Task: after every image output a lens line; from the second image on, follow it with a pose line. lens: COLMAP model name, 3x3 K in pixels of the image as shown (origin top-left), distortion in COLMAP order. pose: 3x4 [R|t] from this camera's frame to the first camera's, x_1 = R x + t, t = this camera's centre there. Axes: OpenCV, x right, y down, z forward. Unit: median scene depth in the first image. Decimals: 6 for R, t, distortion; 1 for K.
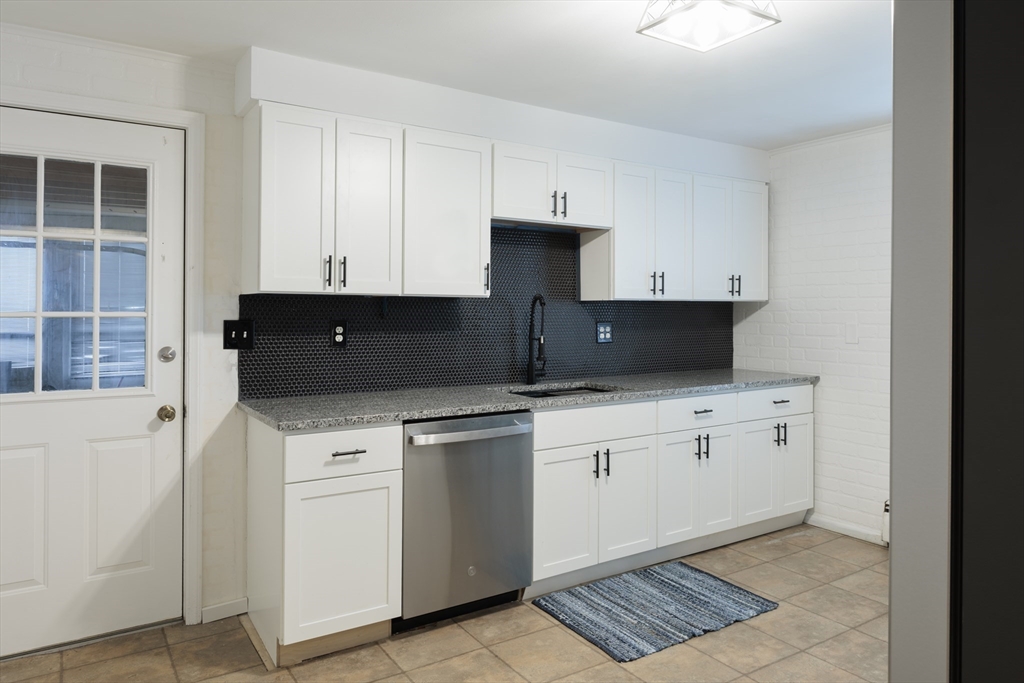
lens RADIAL K [[691.2, 0, 514.4], [0, 691.2, 342.1], [0, 0, 1]] dist [0.004621, 0.001756]
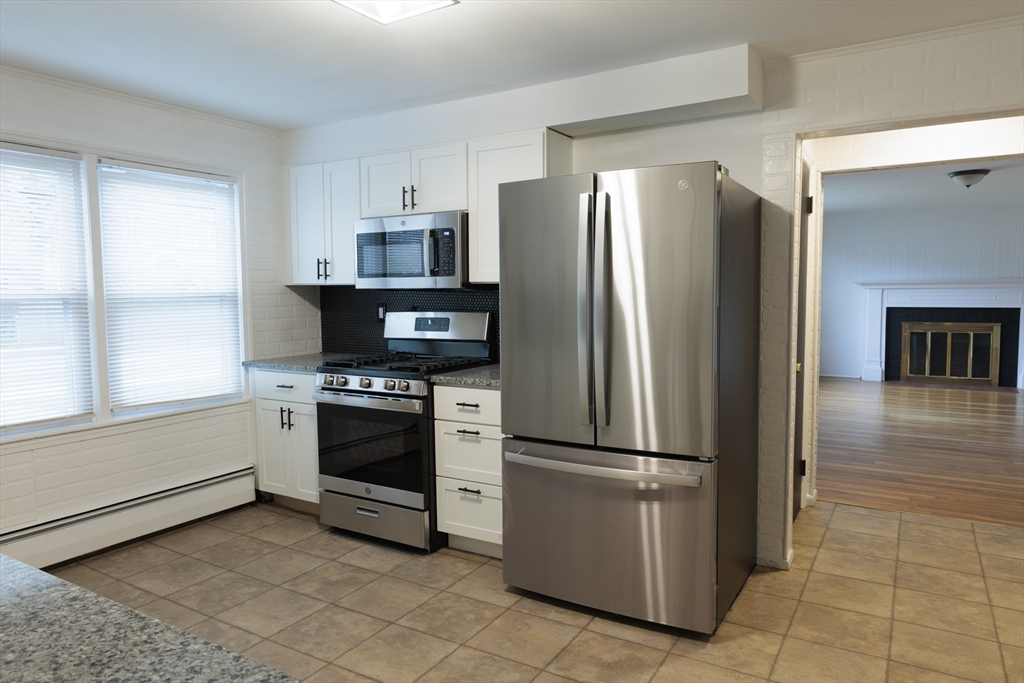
lens RADIAL K [[691.2, 0, 503.7], [0, 691.2, 337.5], [0, 0, 1]] dist [0.004621, 0.001756]
pose [[-0.439939, -0.057643, 0.896176, -0.681367], [0.057823, 0.994049, 0.092324, -0.065808], [-0.896164, 0.092436, -0.433988, 1.150728]]
